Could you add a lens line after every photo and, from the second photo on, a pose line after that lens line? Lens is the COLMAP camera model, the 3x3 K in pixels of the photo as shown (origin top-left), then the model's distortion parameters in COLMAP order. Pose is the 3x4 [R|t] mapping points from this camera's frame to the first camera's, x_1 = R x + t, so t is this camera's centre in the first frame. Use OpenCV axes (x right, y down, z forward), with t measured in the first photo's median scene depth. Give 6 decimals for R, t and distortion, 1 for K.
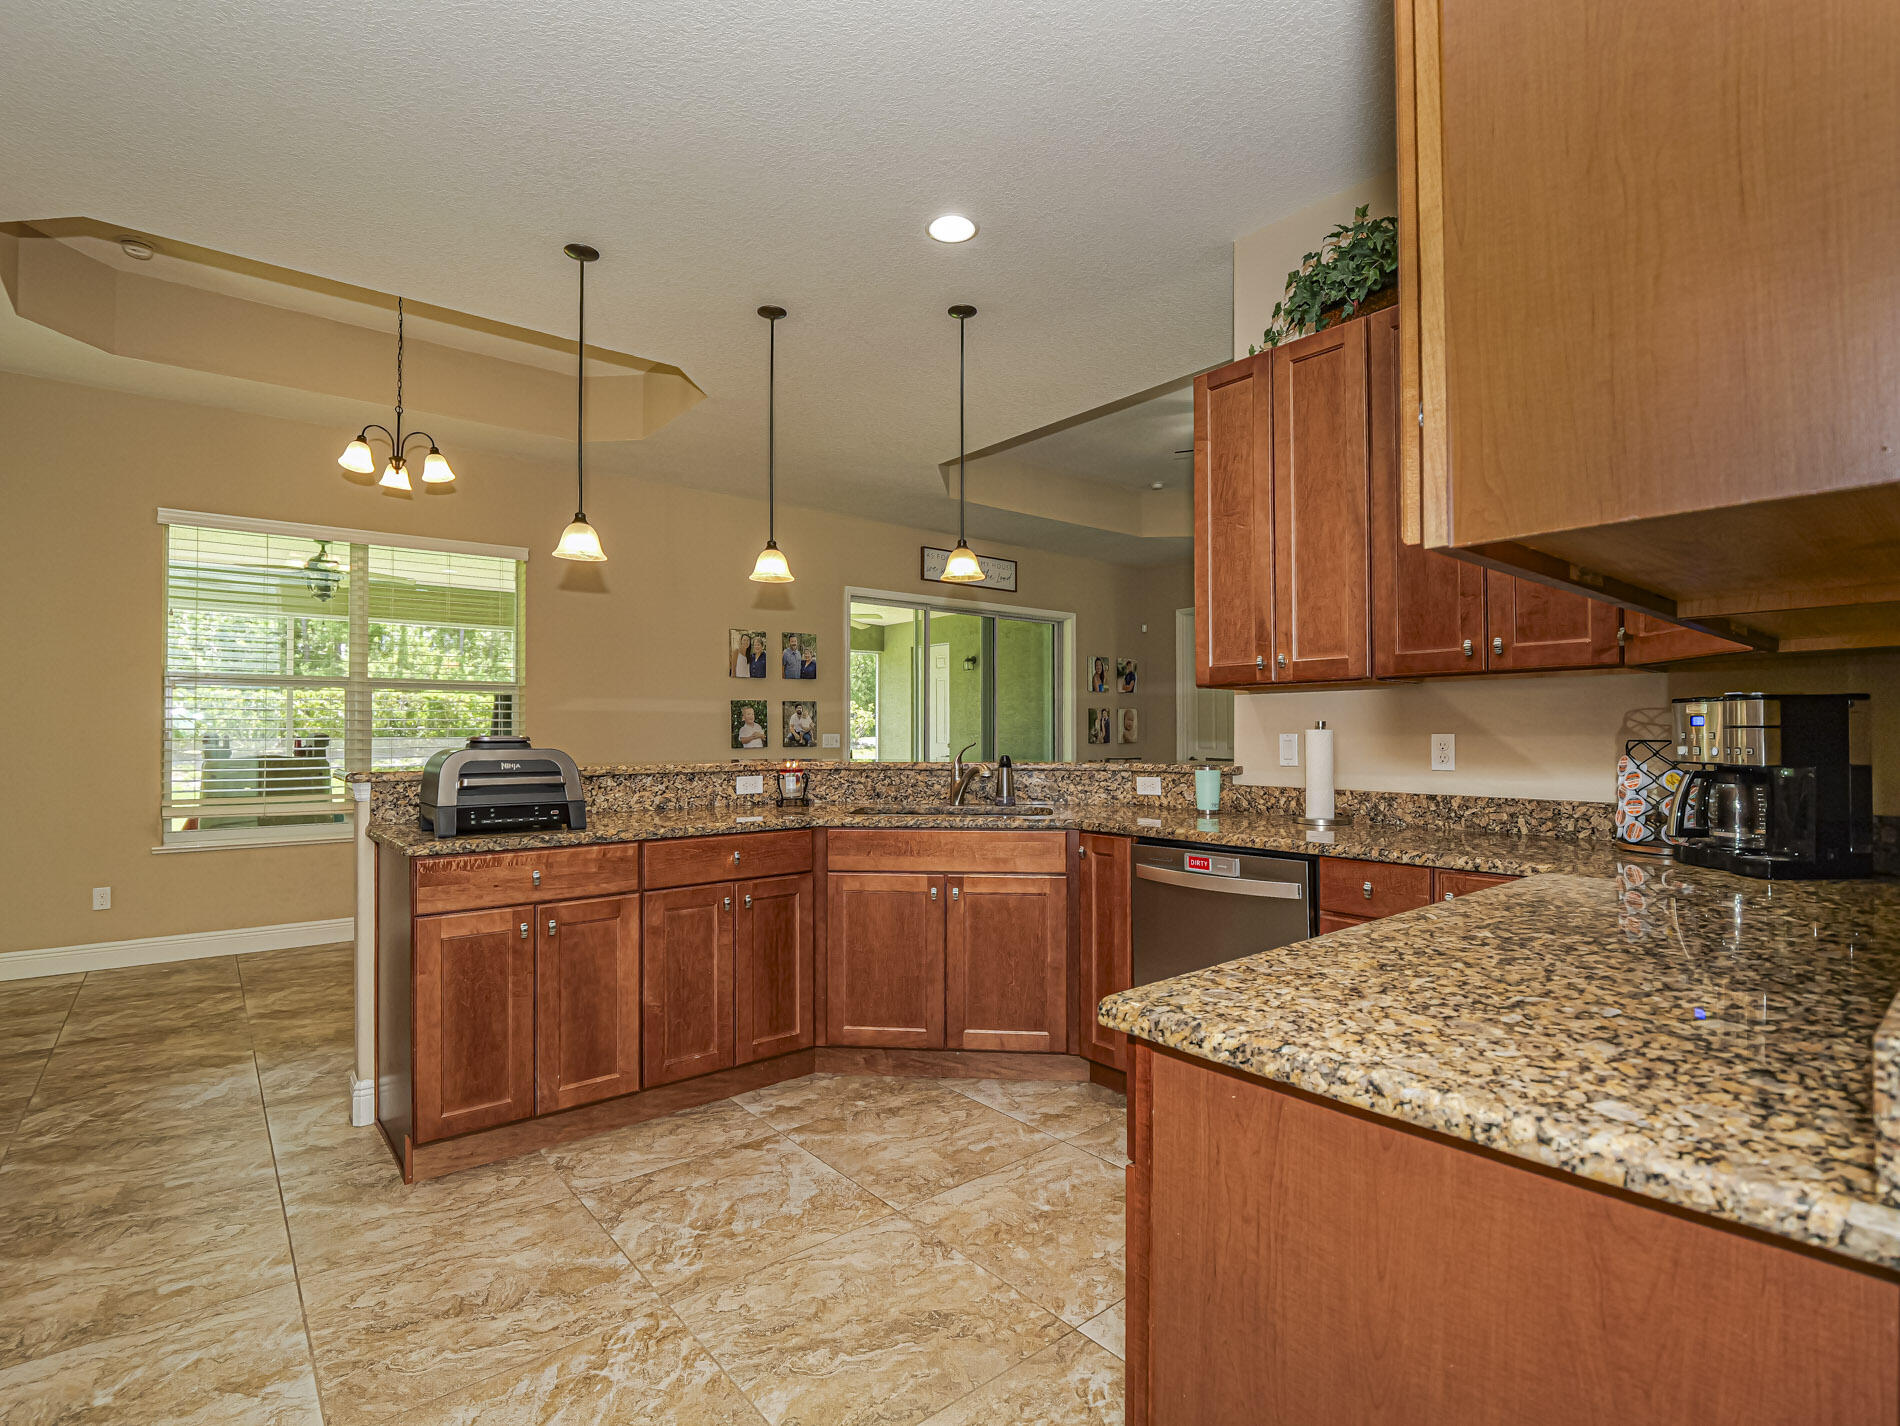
lens RADIAL K [[935.5, 0, 962.7], [0, 935.5, 718.3], [0, 0, 1]] dist [-0.014325, -0.001001]
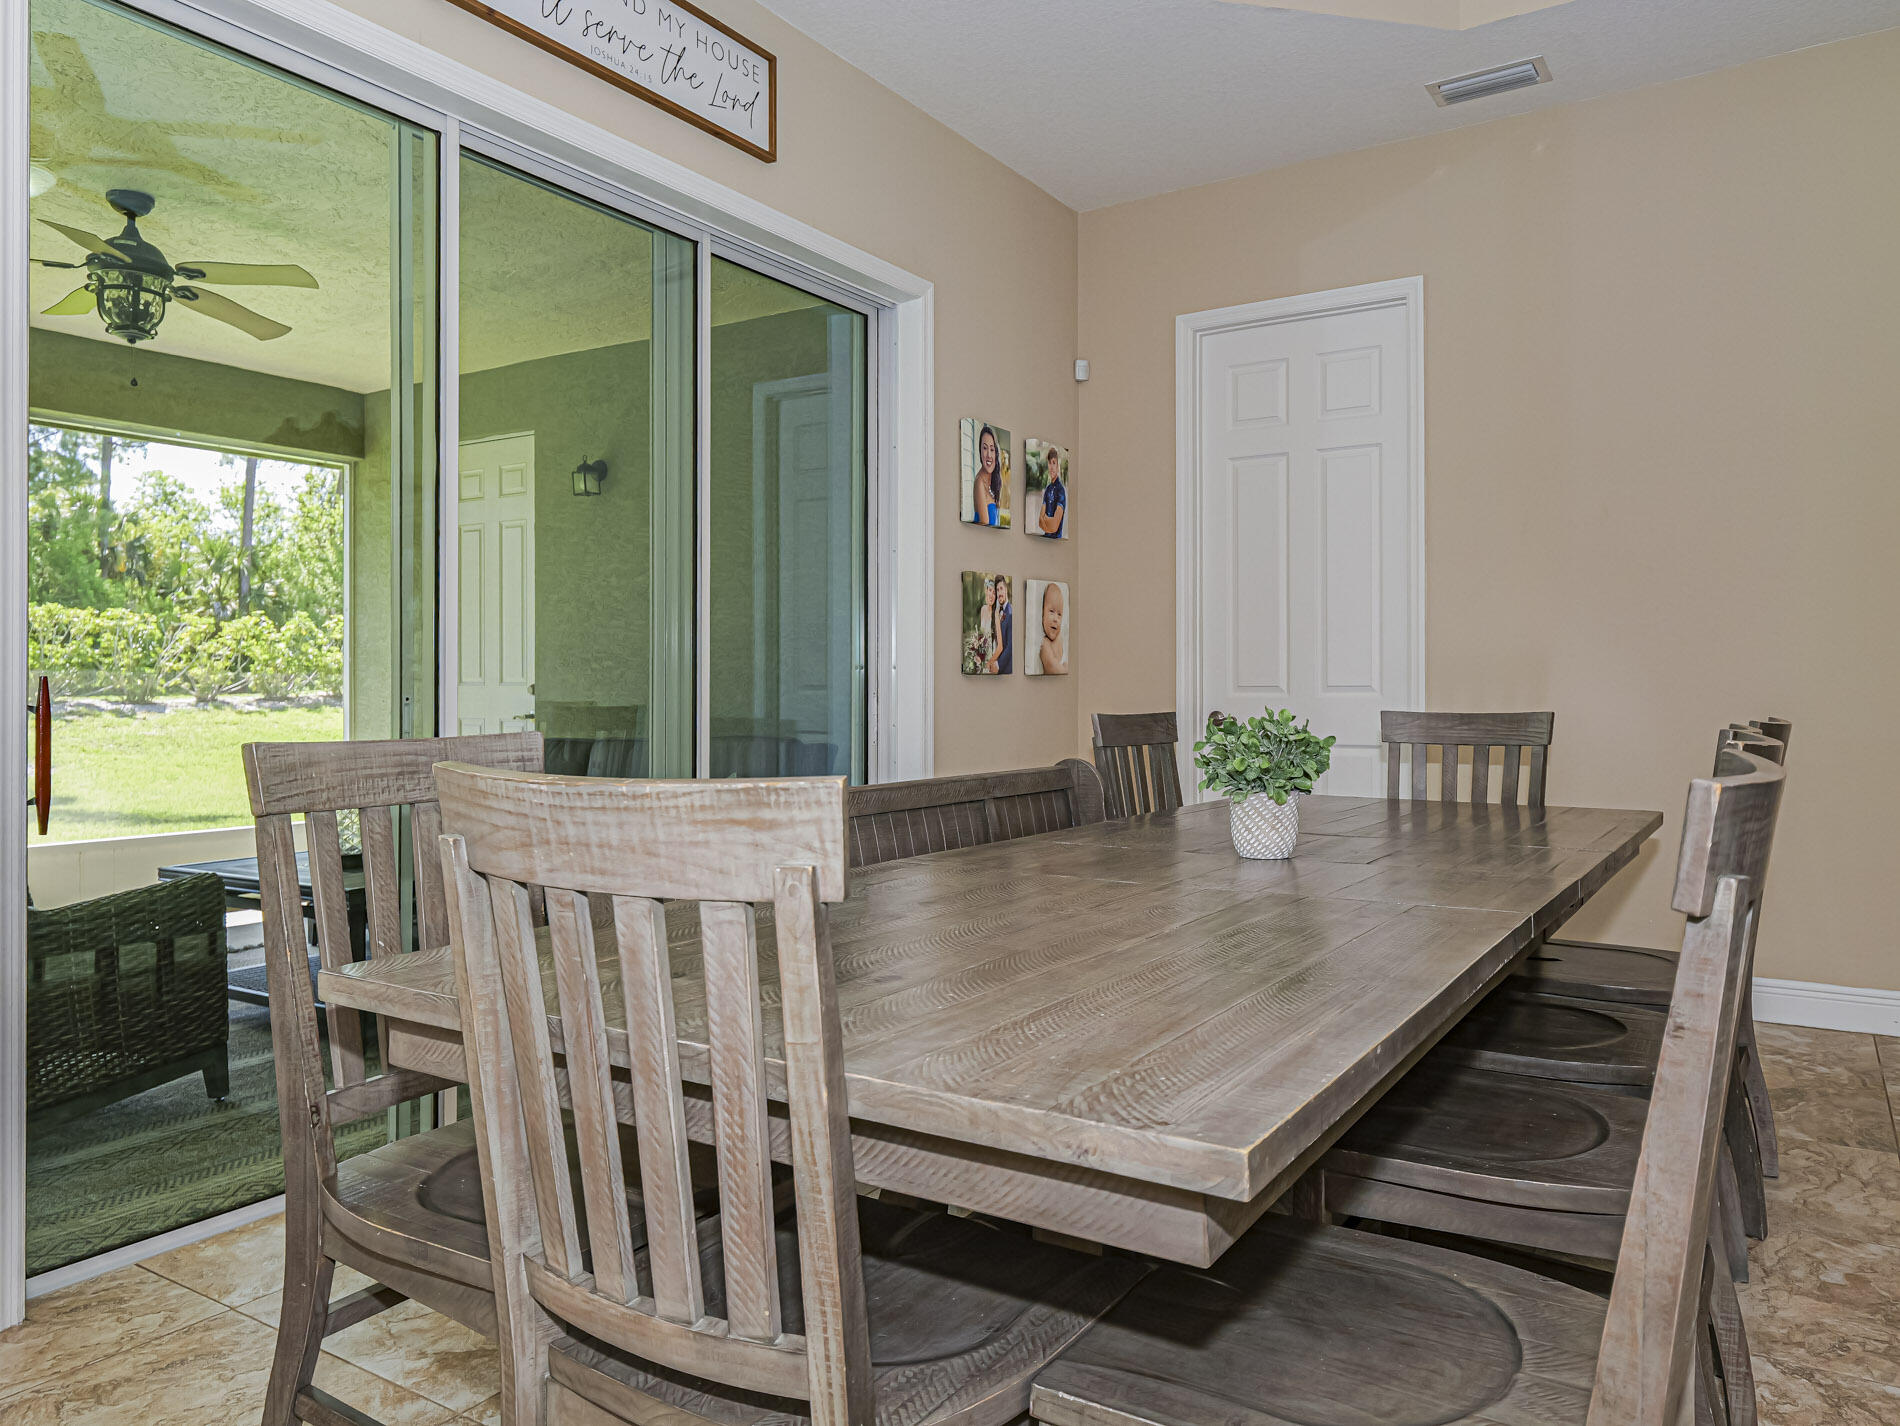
lens RADIAL K [[1304.9, 0, 953.5], [0, 1304.9, 704.1], [0, 0, 1]] dist [-0.025675, 0.013807]
pose [[0.955466, -0.003988, 0.295074, -0.009736], [-0.003918, 0.999649, 0.026195, 0.025214], [-0.295075, -0.026185, 0.955115, 0.540018]]
